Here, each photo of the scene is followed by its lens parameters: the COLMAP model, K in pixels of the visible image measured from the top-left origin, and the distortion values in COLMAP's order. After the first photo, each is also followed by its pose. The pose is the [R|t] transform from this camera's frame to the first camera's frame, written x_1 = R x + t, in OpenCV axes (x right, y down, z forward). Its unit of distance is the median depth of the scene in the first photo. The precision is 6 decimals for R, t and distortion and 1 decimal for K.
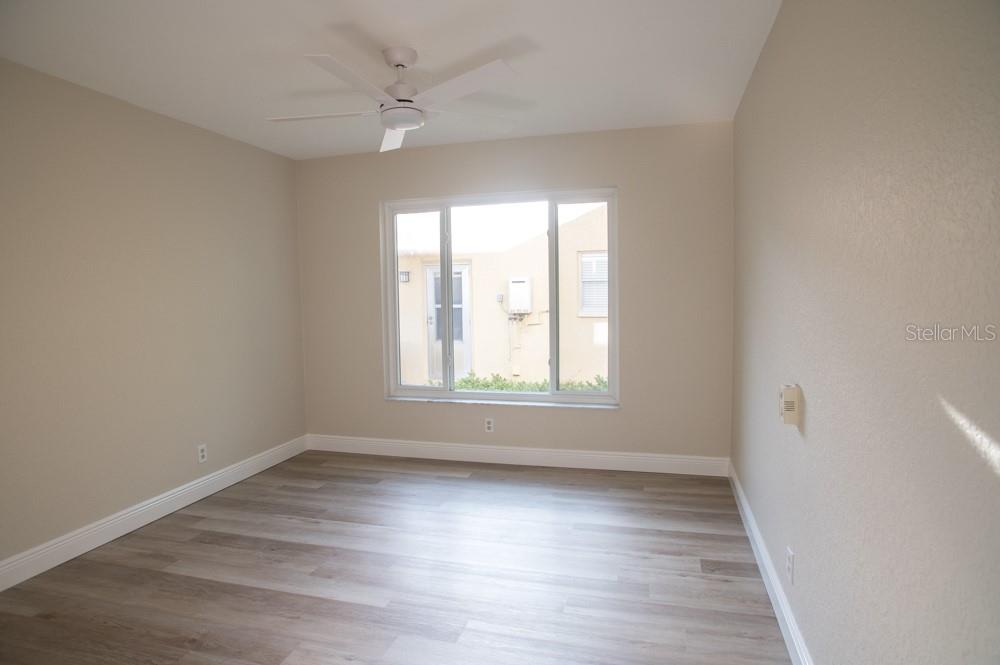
lens RADIAL K [[560.5, 0, 500.0], [0, 560.5, 332.5], [0, 0, 1]] dist [-0.082840, 0.042579]
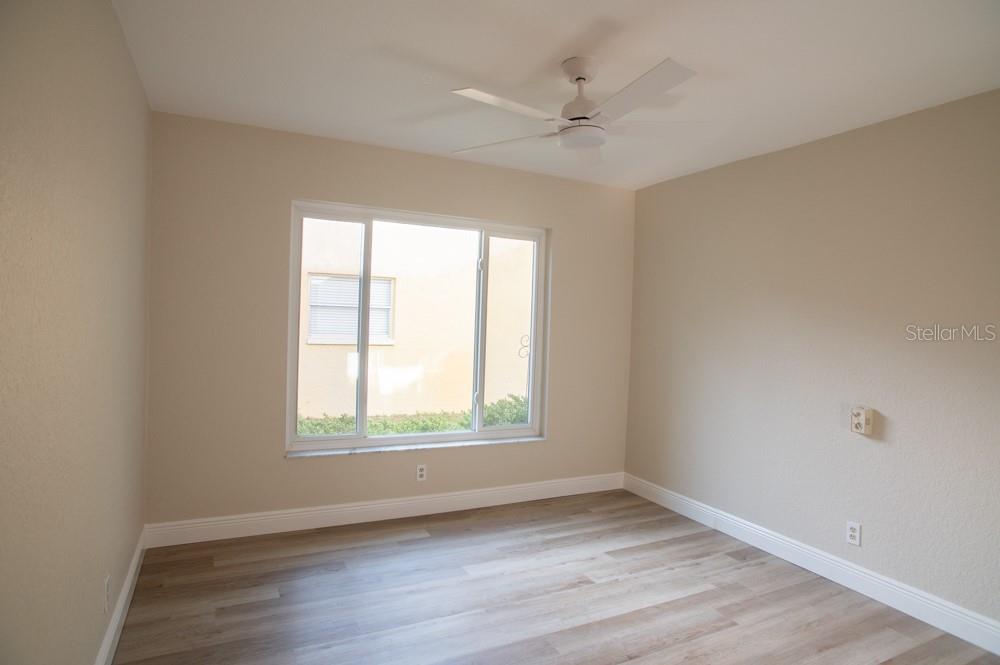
lens RADIAL K [[560.5, 0, 500.0], [0, 560.5, 332.5], [0, 0, 1]] dist [-0.082840, 0.042579]
pose [[0.741154, 0.026519, 0.670811, -0.607964], [0.000811, 0.999183, -0.040396, -0.024001], [-0.671335, 0.030484, 0.740527, 0.296744]]
